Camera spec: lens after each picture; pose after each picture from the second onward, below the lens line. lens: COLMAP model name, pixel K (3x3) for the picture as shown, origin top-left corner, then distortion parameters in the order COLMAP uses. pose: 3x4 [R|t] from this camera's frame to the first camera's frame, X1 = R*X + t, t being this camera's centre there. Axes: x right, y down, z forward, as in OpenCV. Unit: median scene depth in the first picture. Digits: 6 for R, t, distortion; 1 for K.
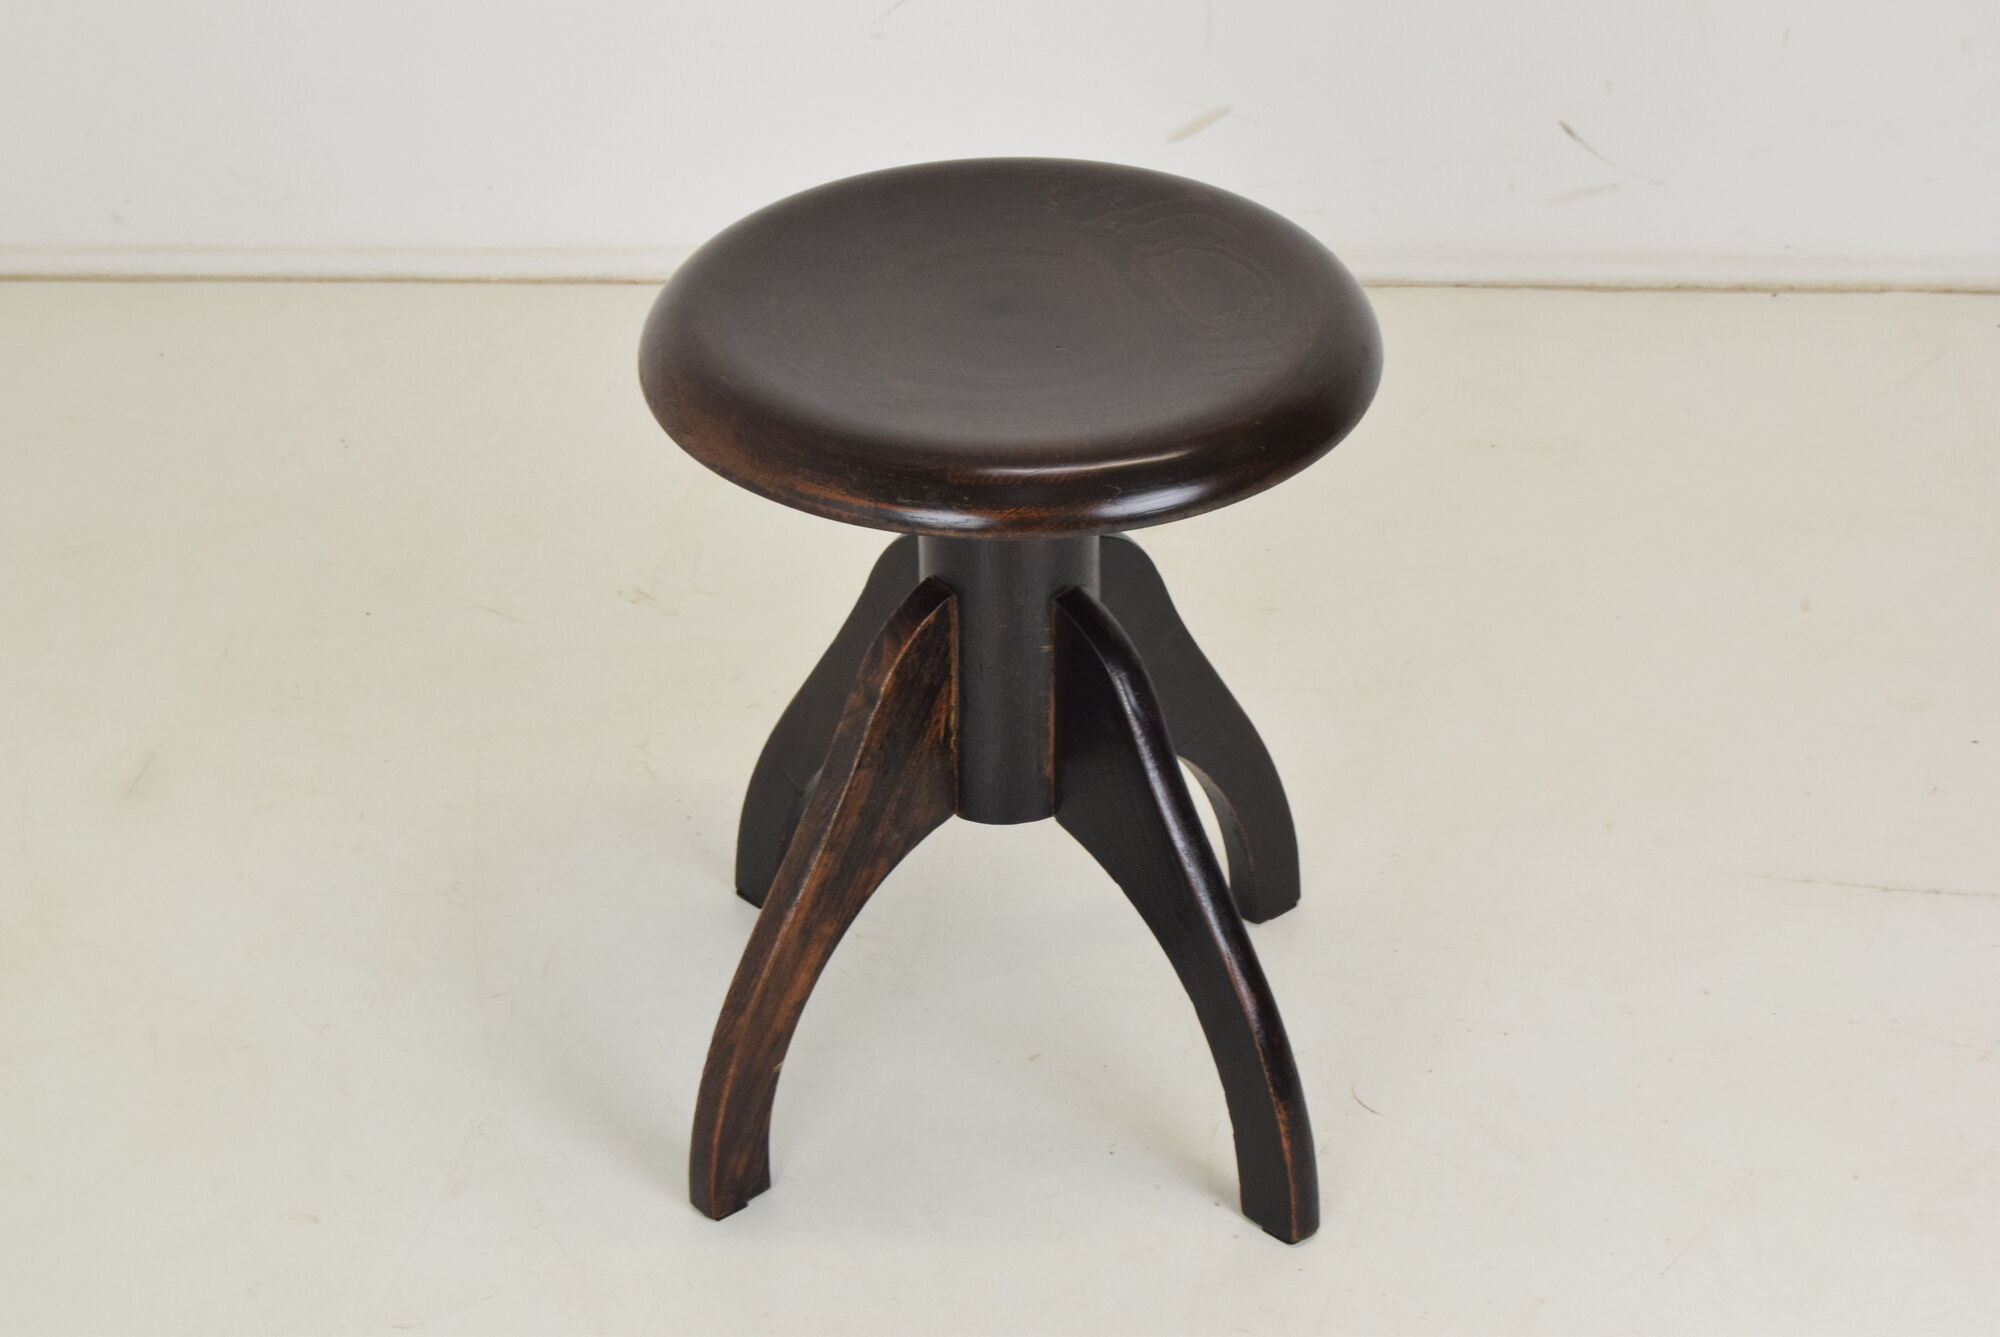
lens RADIAL K [[4549.0, 0, 1000.0], [0, 4549.0, 668.5], [0, 0, 1]] dist [0.022279, 0.006954]
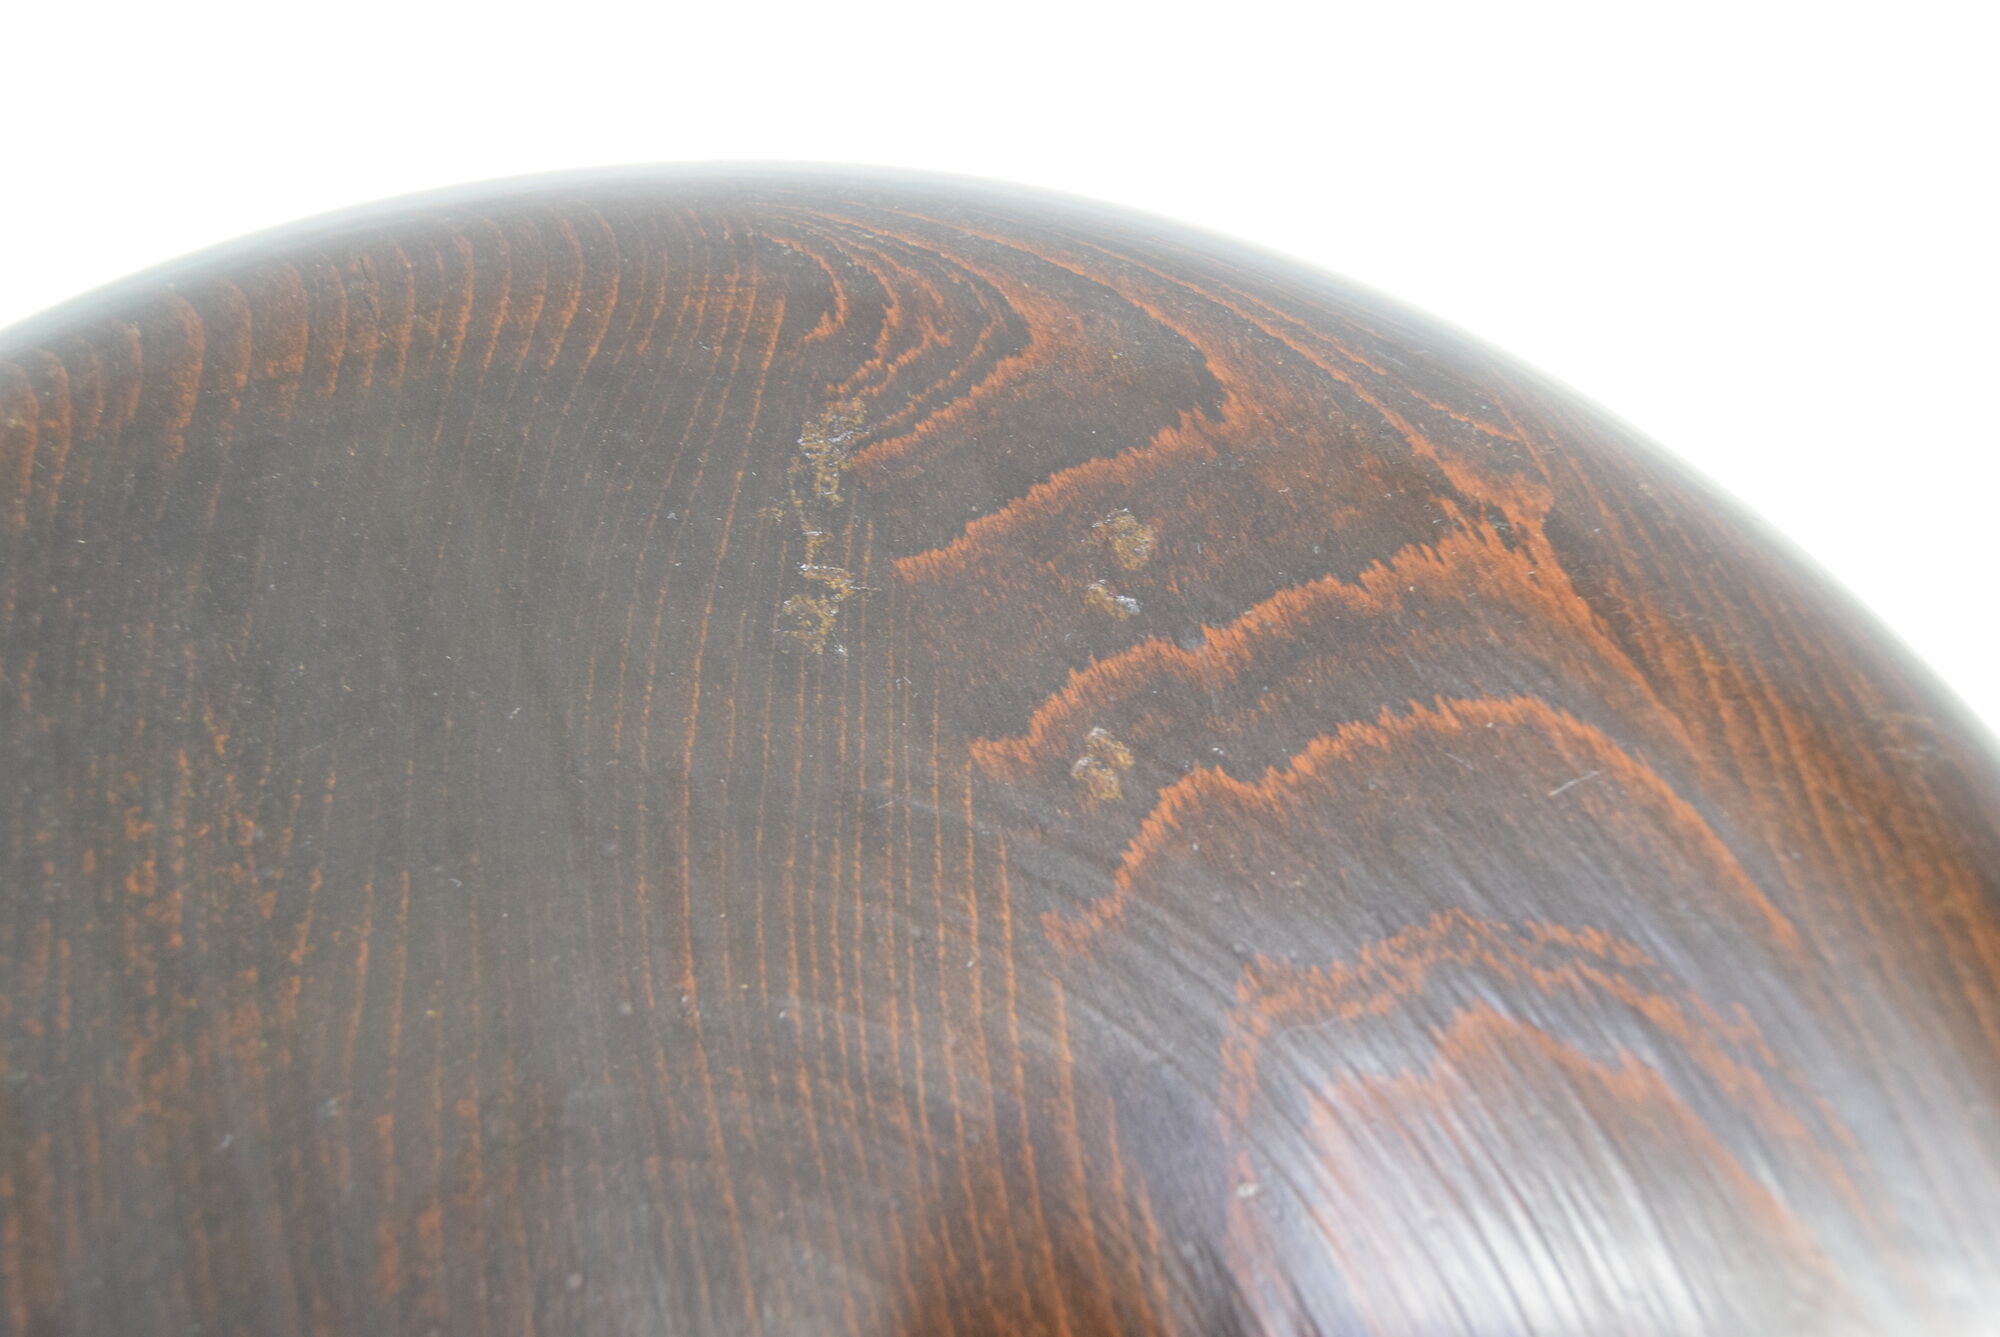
lens RADIAL K [[1992.3, 0, 1000.0], [0, 1992.3, 668.5], [0, 0, 1]] dist [-0.076368, 0.003501]
pose [[0.998520, -0.049877, 0.021670, 0.017680], [0.028579, 0.820310, 0.571204, -0.153482], [-0.046266, -0.569739, 0.820522, 0.925120]]
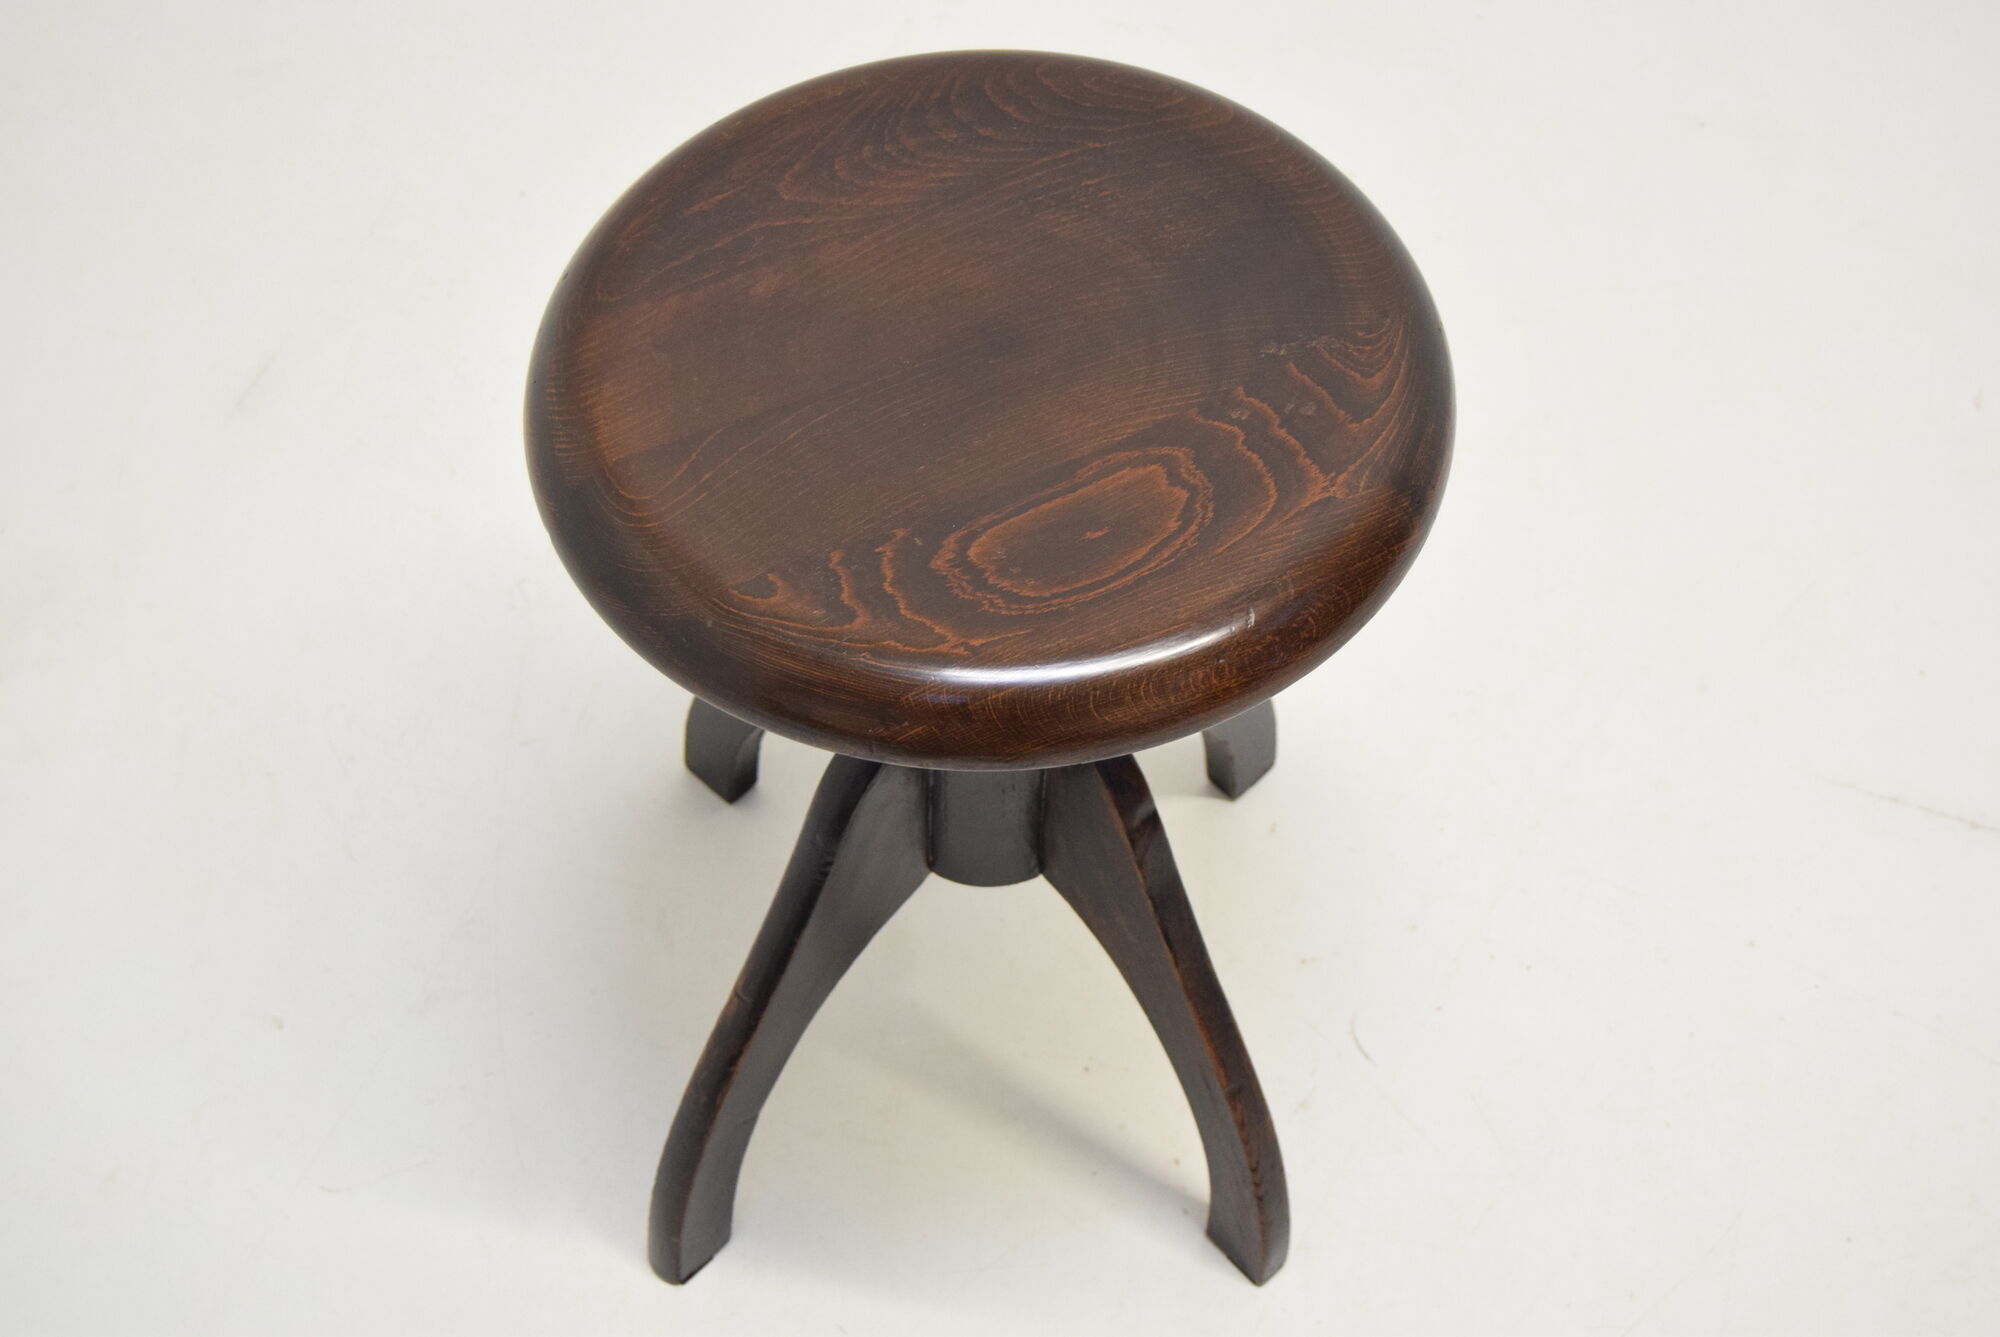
lens RADIAL K [[3037.7, 0, 1000.0], [0, 3037.7, 668.5], [0, 0, 1]] dist [0.009694, -0.000908]
pose [[0.173472, 0.801252, -0.572628, 0.339519], [-0.515221, 0.569364, 0.640603, -0.375422], [0.839318, 0.183903, 0.511591, 0.714120]]
